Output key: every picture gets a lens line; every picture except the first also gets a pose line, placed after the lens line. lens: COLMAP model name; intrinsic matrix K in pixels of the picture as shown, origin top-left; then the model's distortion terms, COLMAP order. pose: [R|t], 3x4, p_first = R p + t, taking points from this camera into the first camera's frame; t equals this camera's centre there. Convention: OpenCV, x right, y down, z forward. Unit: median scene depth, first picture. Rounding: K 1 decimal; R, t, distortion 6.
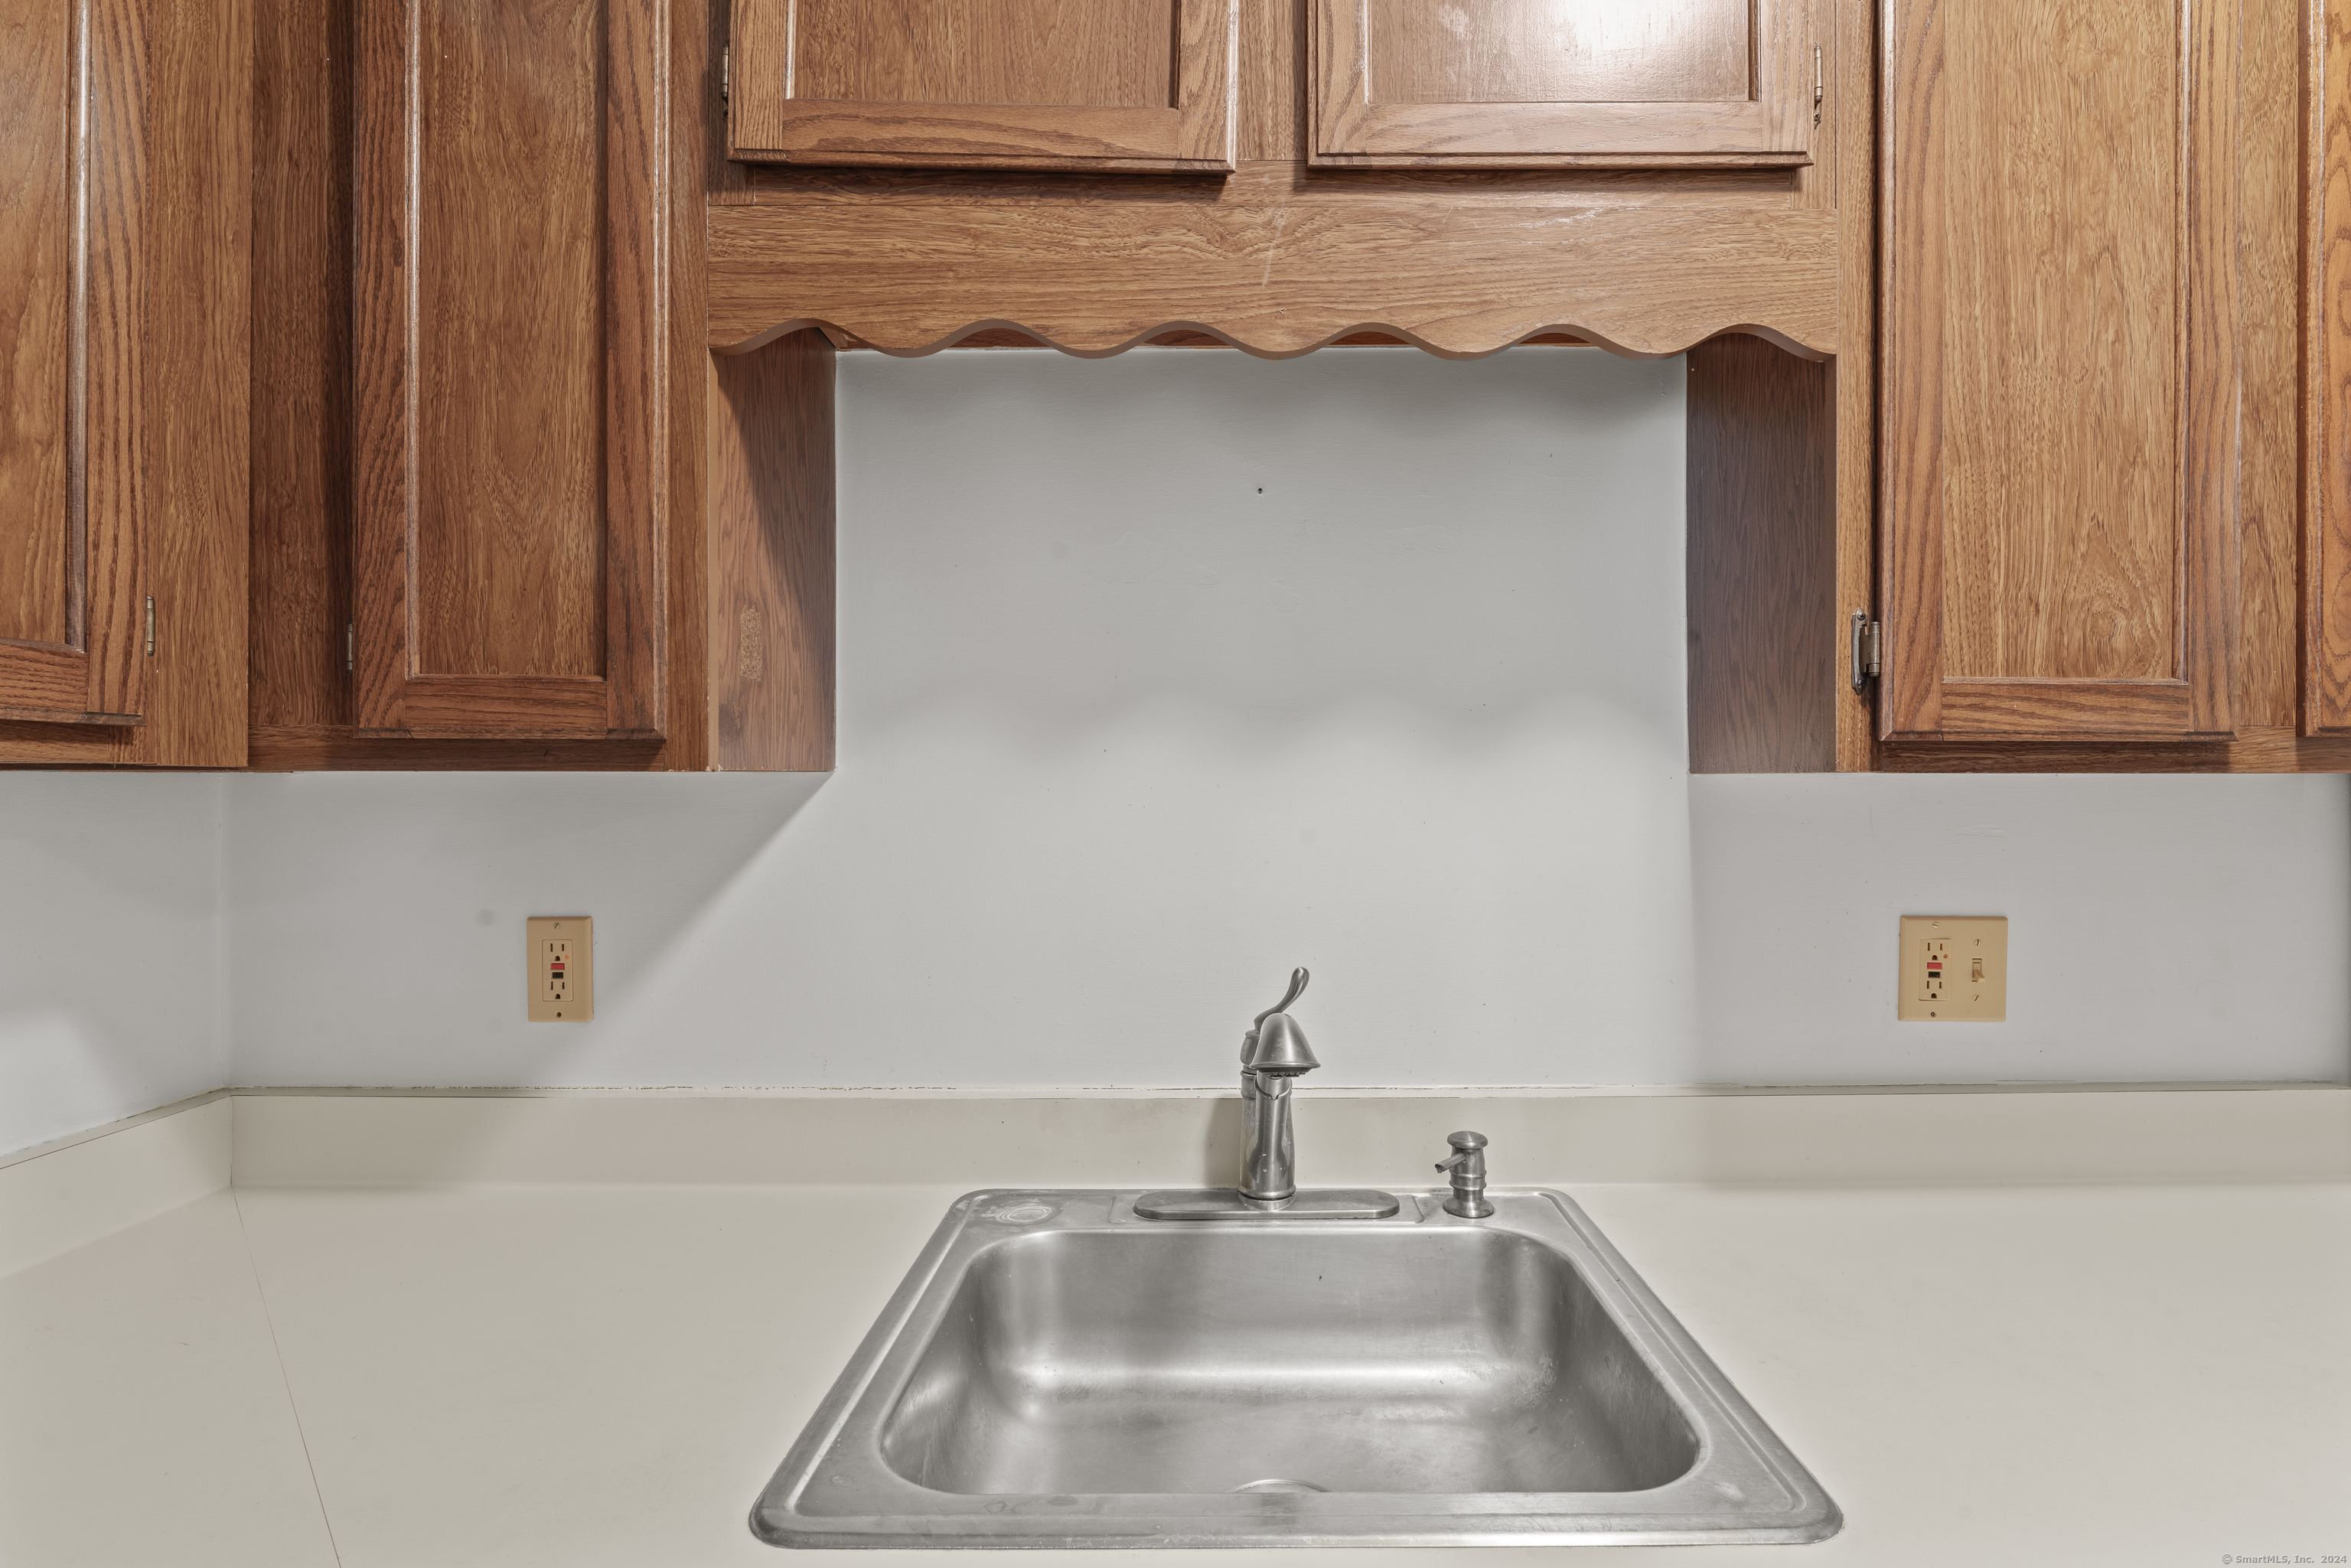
lens RADIAL K [[1129.2, 0, 1179.5], [0, 1129.2, 784.5], [0, 0, 1]] dist [-0.004127, -0.000543]
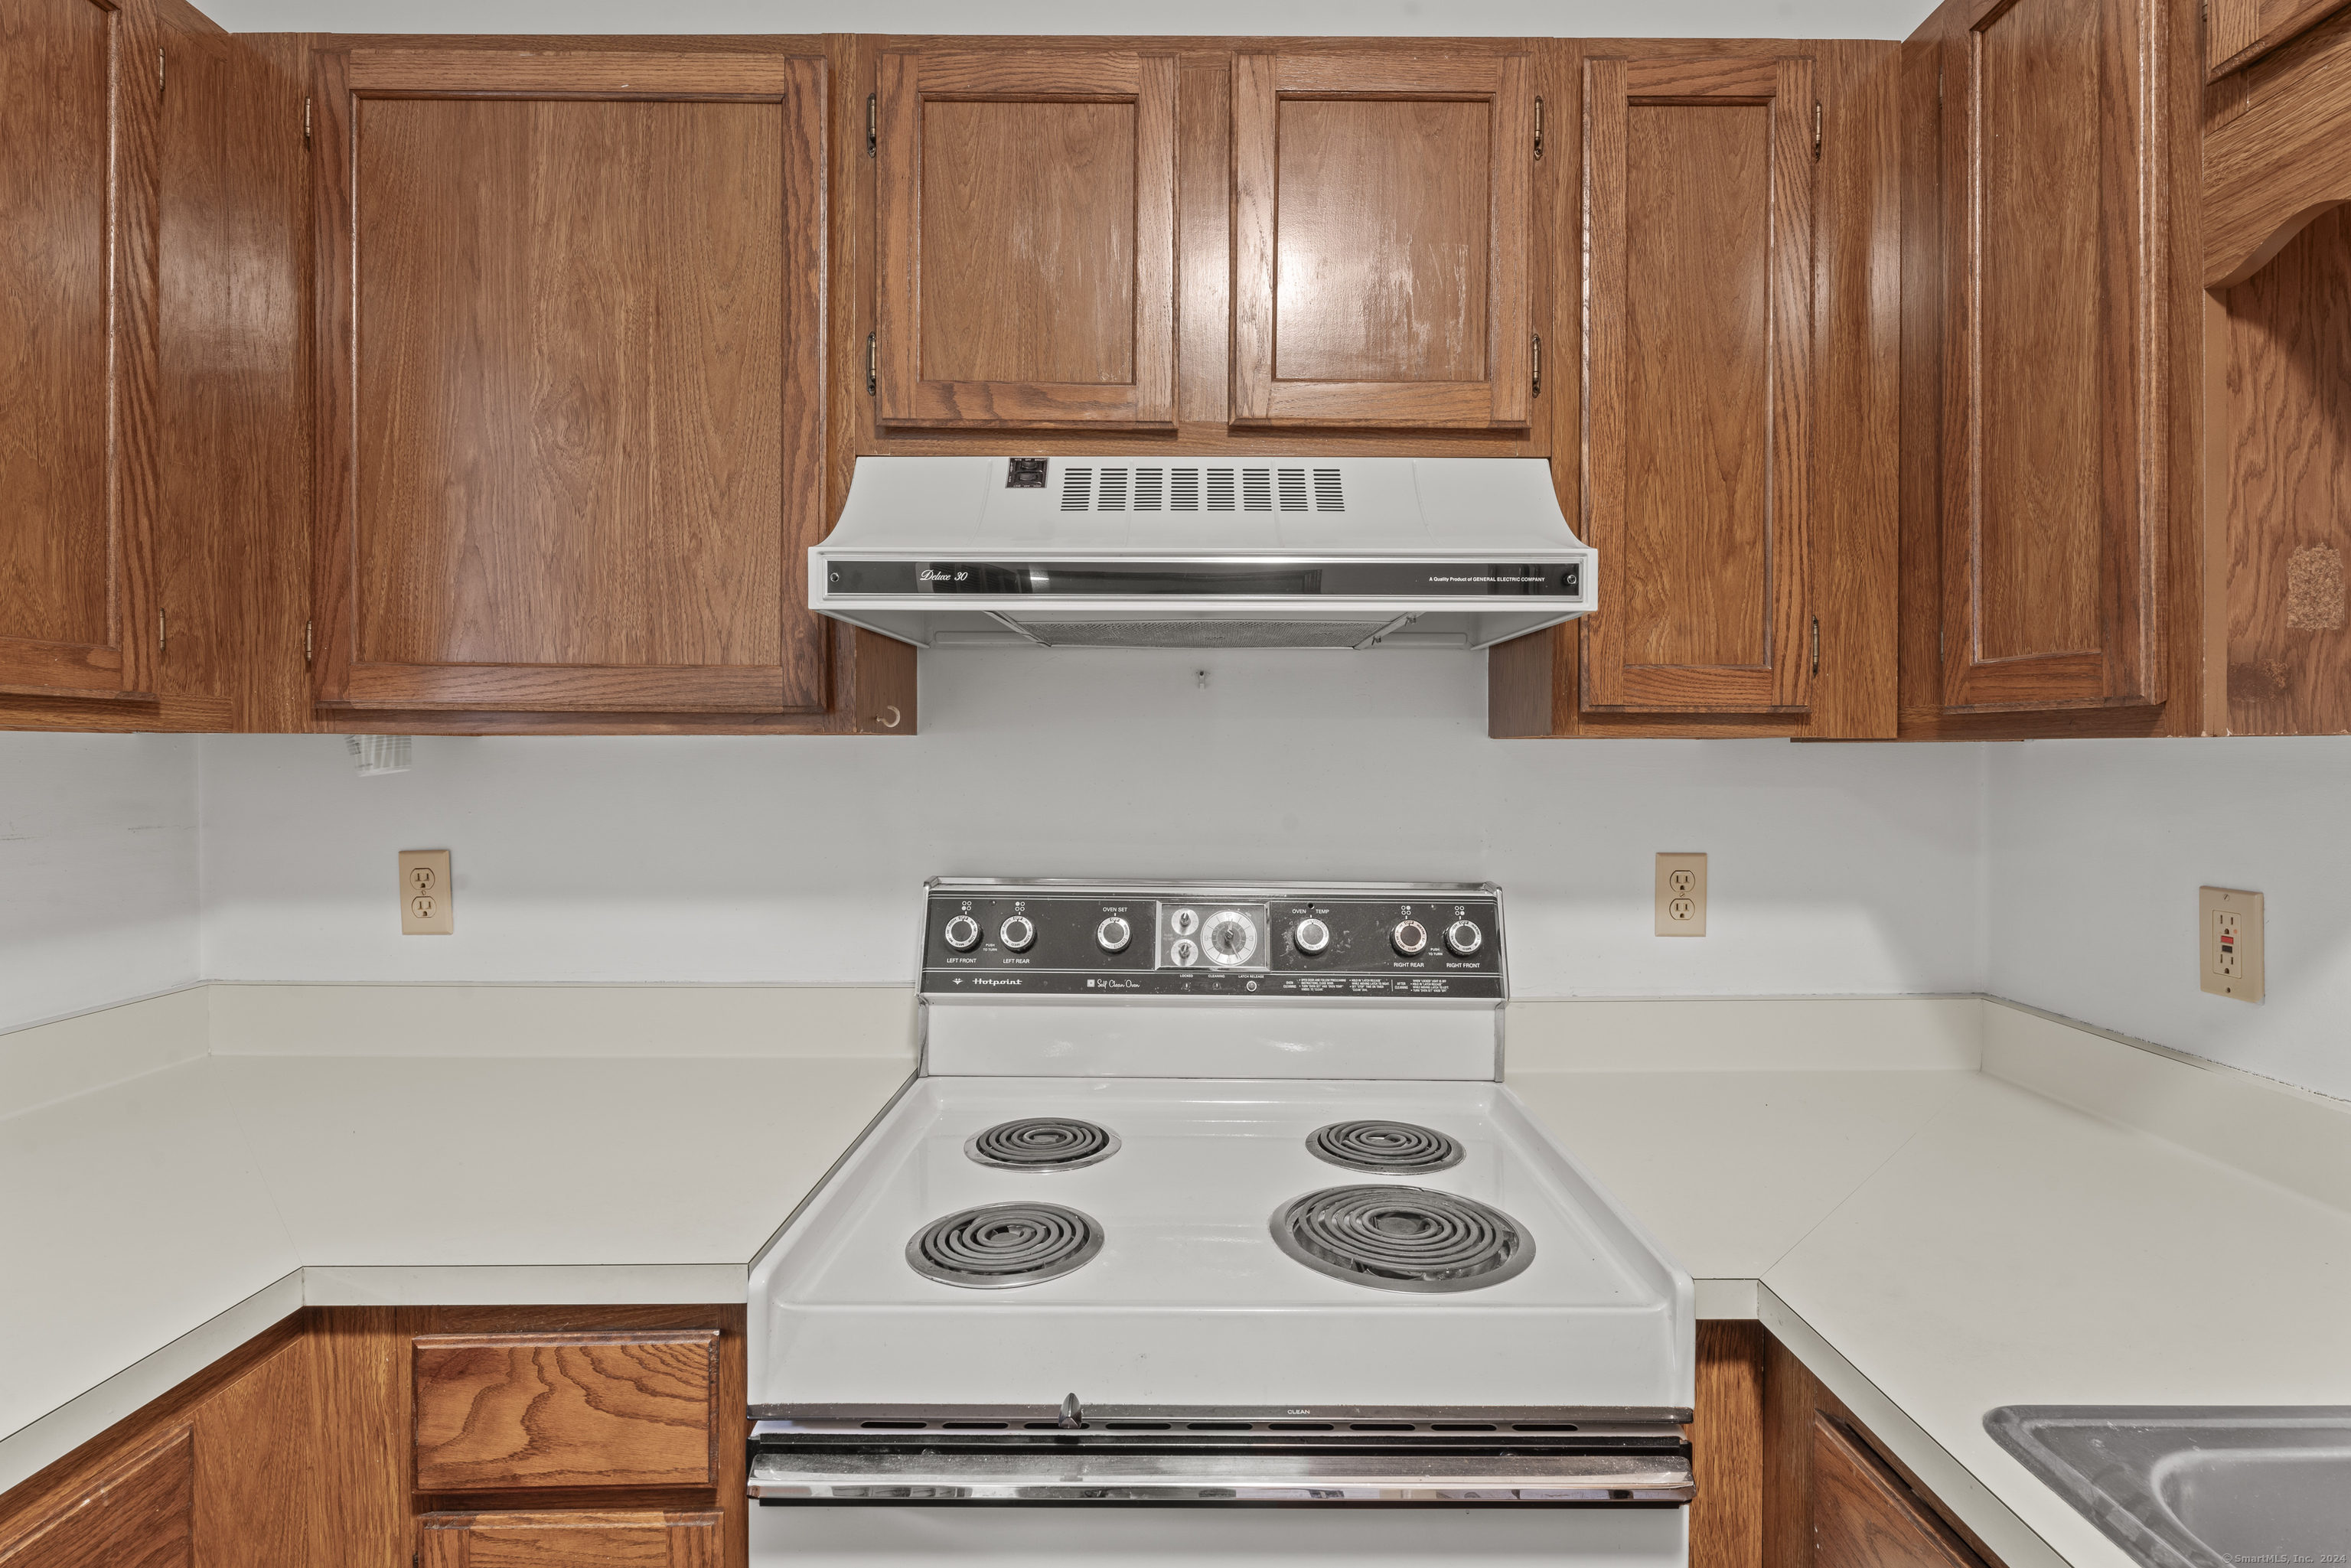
lens RADIAL K [[1126.2, 0, 1195.8], [0, 1126.2, 762.5], [0, 0, 1]] dist [-0.003588, -0.000354]
pose [[0.005716, 0.008822, -0.999945, 0.530832], [0.000745, 0.999961, 0.008827, 0.001011], [0.999983, -0.000795, 0.005709, 0.150970]]
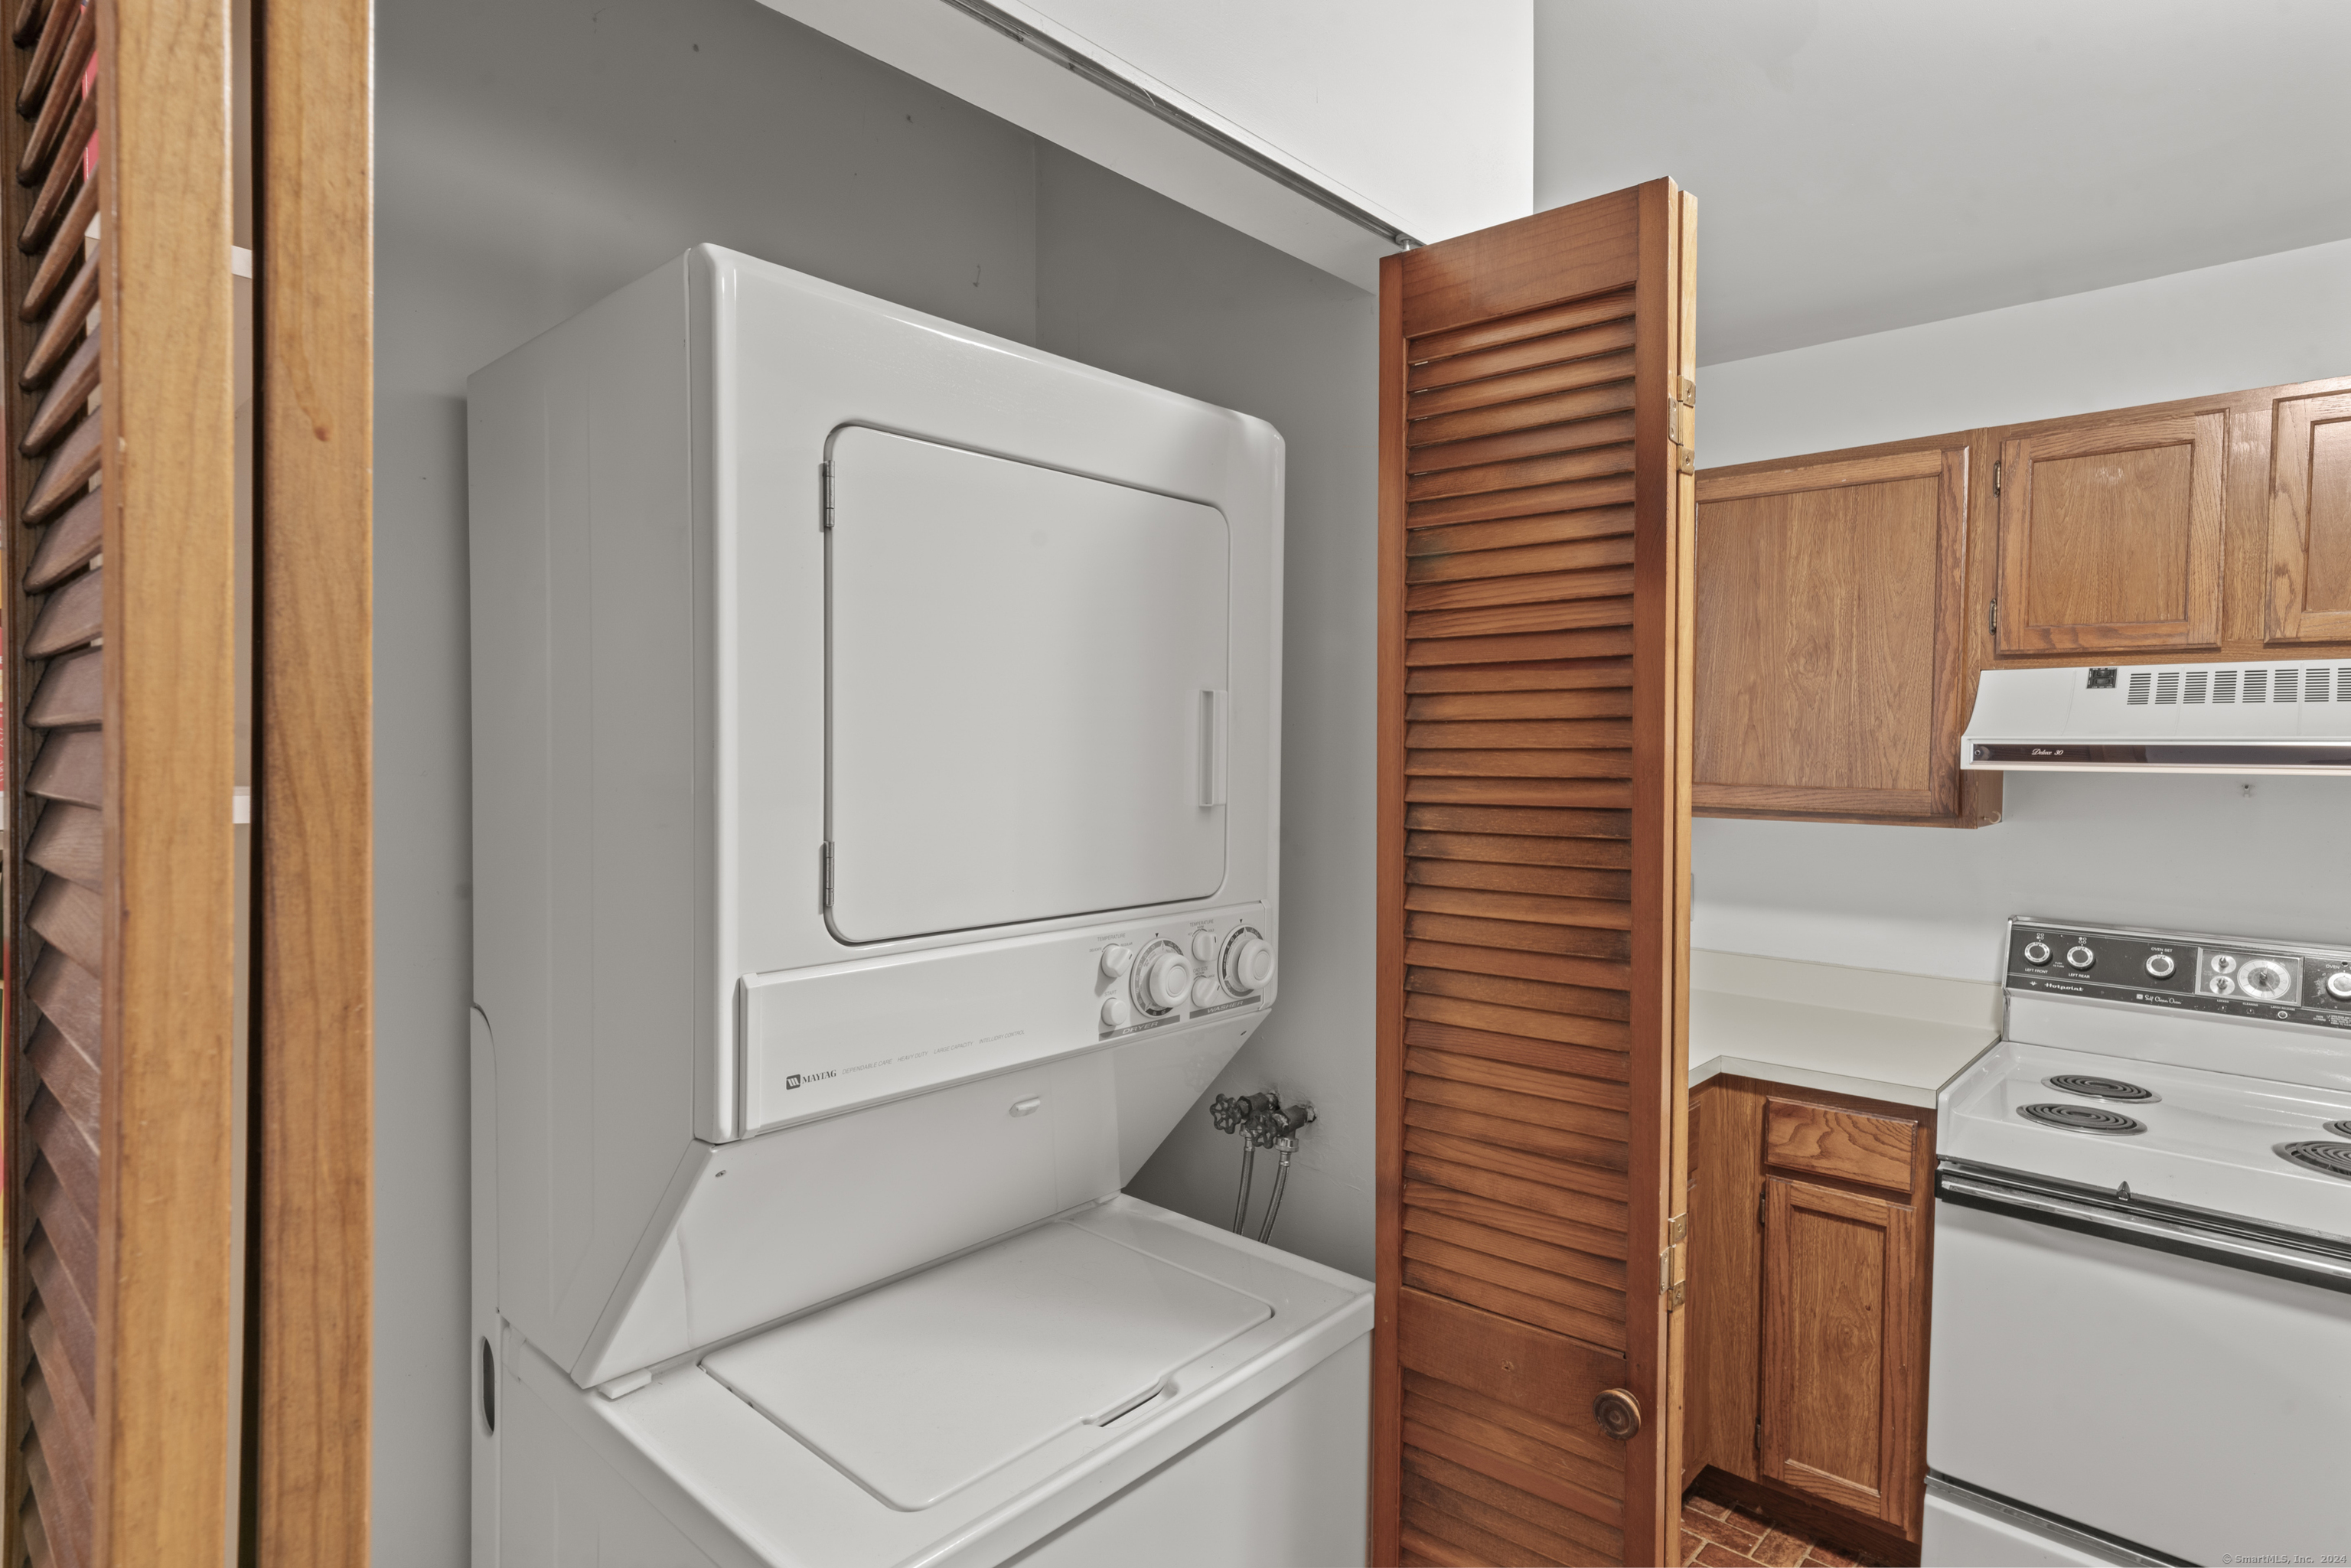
lens RADIAL K [[1235.4, 0, 1185.1], [0, 1235.4, 782.0], [0, 0, 1]] dist [-0.004866, 0.000454]
pose [[-0.676291, 0.013333, -0.736514, 2.215437], [-0.008182, 0.999639, 0.025609, -0.176623], [0.736589, 0.023346, -0.675938, 0.274553]]
